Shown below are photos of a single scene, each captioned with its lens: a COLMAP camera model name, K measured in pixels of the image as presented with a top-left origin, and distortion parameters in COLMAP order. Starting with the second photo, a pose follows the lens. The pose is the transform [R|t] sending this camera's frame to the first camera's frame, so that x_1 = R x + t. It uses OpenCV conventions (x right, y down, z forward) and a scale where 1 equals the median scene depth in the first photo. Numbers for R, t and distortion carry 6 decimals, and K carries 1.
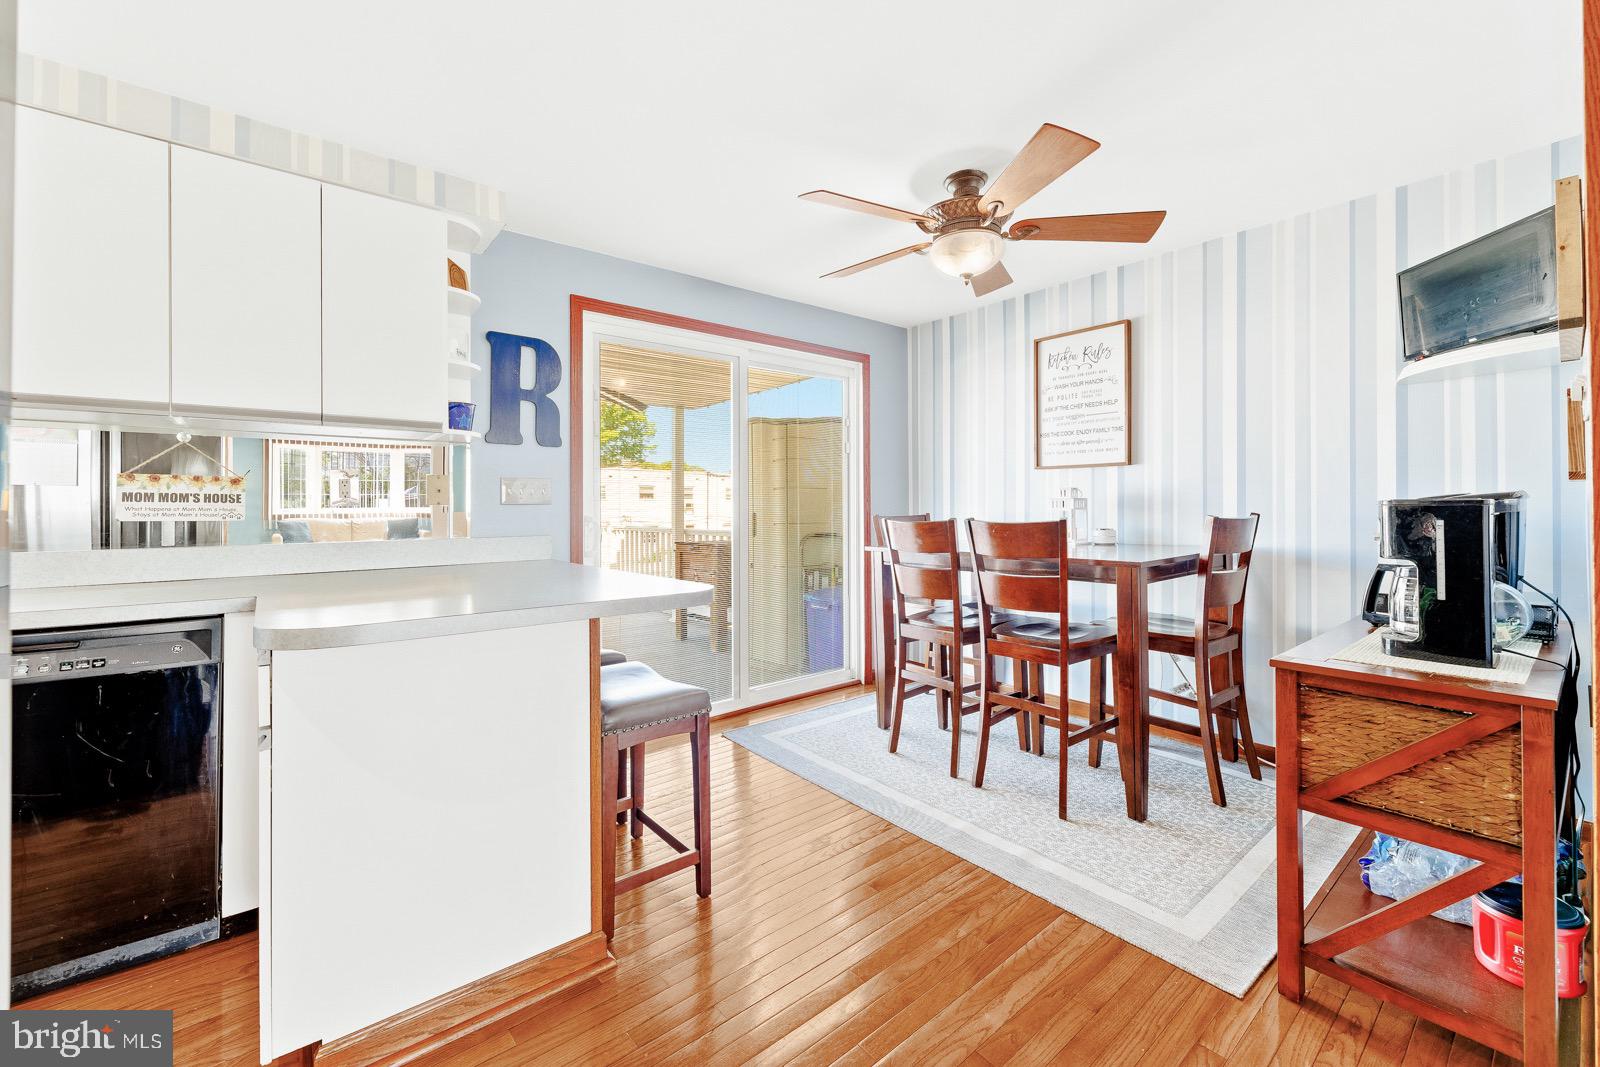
lens RADIAL K [[657.7, 0, 801.4], [0, 657.7, 504.2], [0, 0, 1]] dist [0.006390, -0.001031]
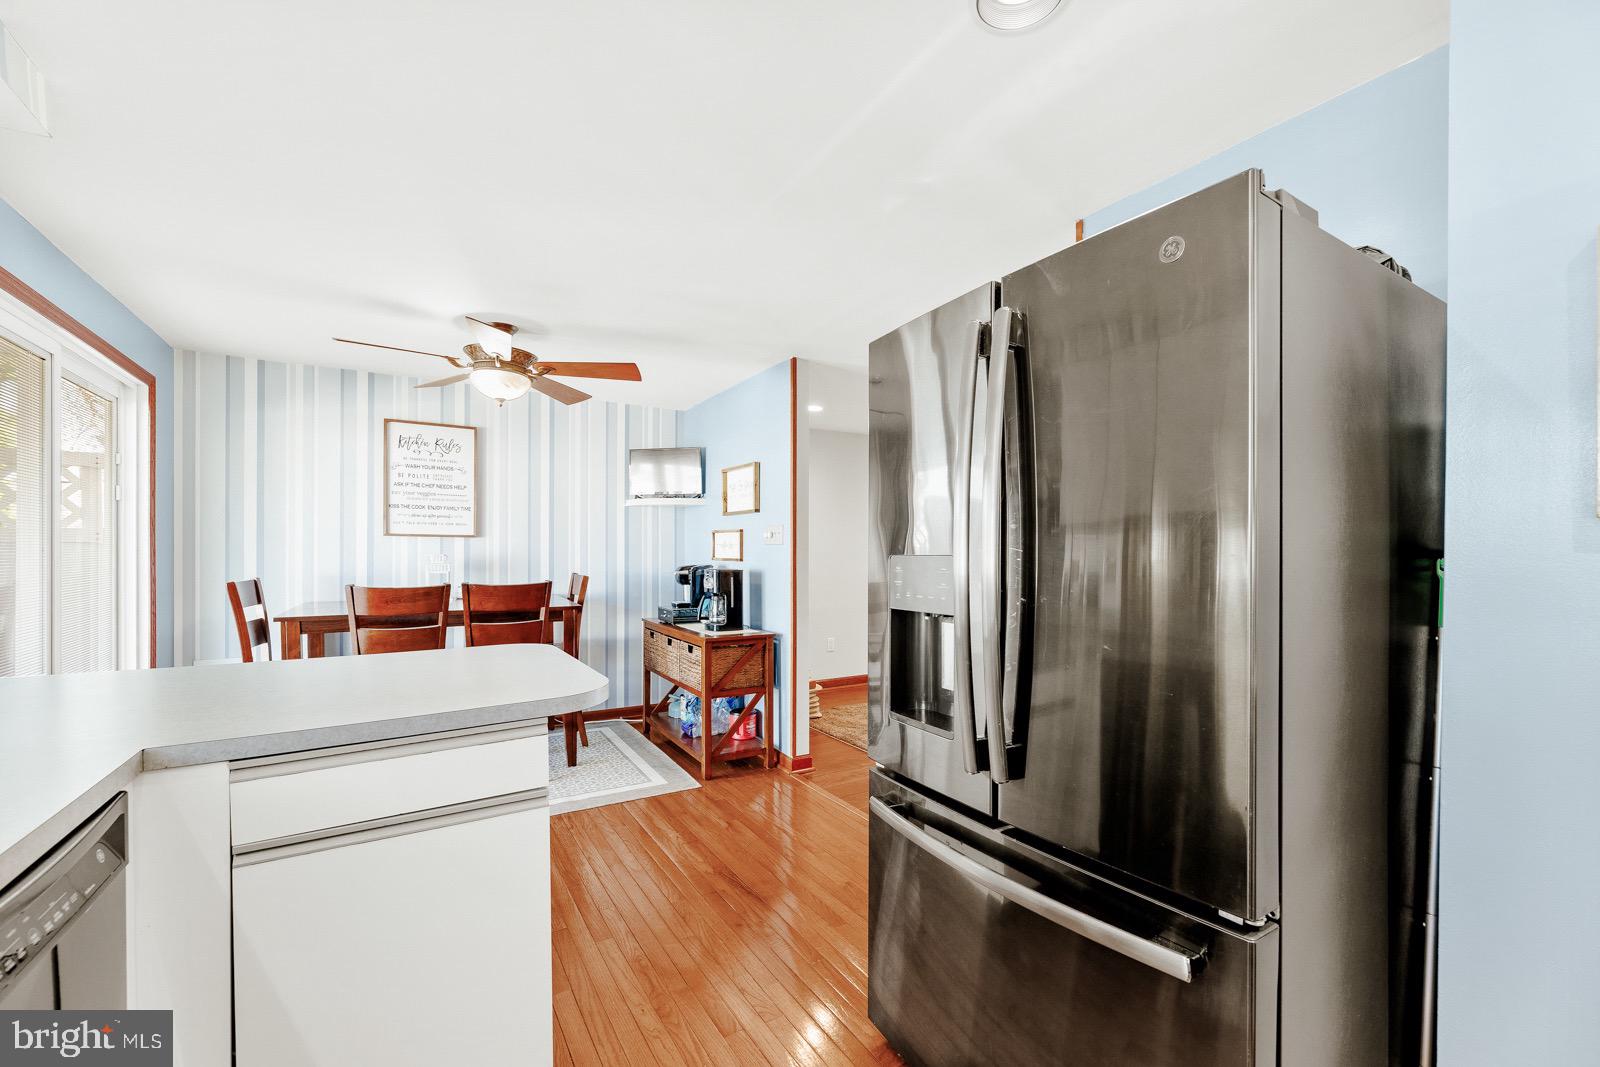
lens RADIAL K [[657.7, 0, 830.0], [0, 657.7, 561.0], [0, 0, 1]] dist [0.006390, -0.001031]
pose [[0.118047, -0.004552, 0.992998, -0.745207], [-0.011389, 0.999918, 0.005937, -0.028981], [-0.992943, -0.012011, 0.117985, 0.139901]]
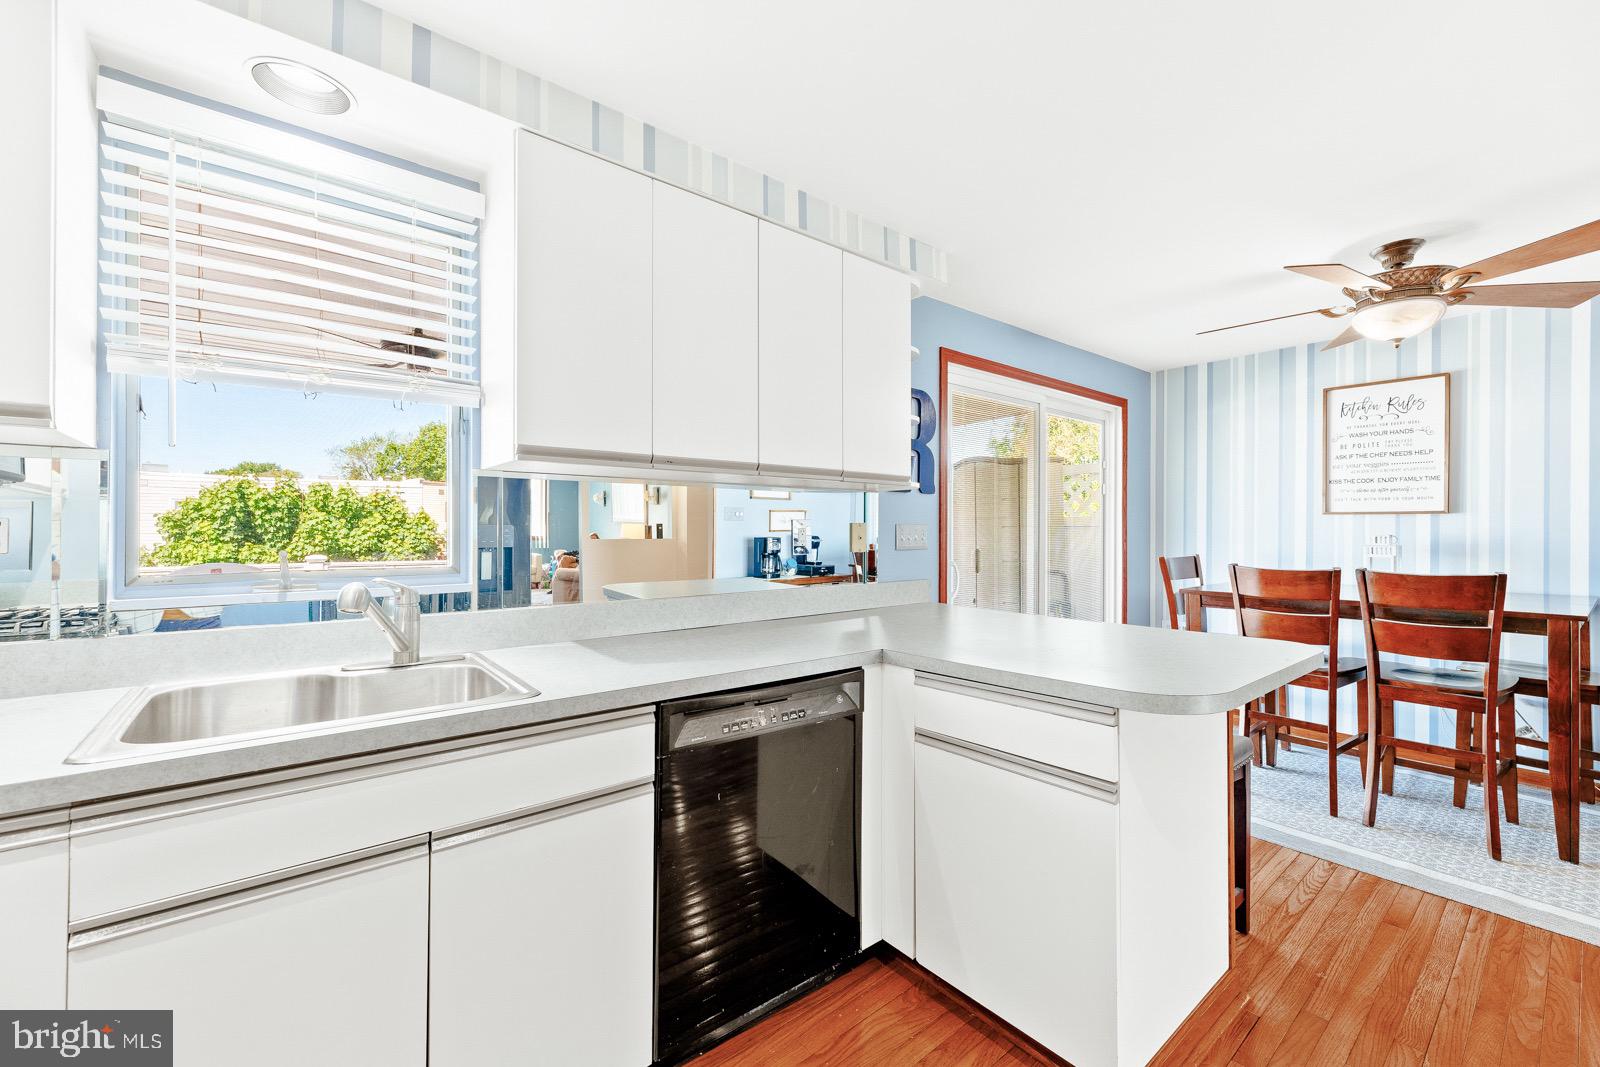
lens RADIAL K [[657.7, 0, 803.4], [0, 657.7, 528.0], [0, 0, 1]] dist [0.006390, -0.001031]
pose [[0.999959, 0.008455, 0.003125, -0.522627], [-0.008461, 0.999962, 0.001951, -0.030836], [-0.003108, -0.001977, 0.999993, -0.033882]]
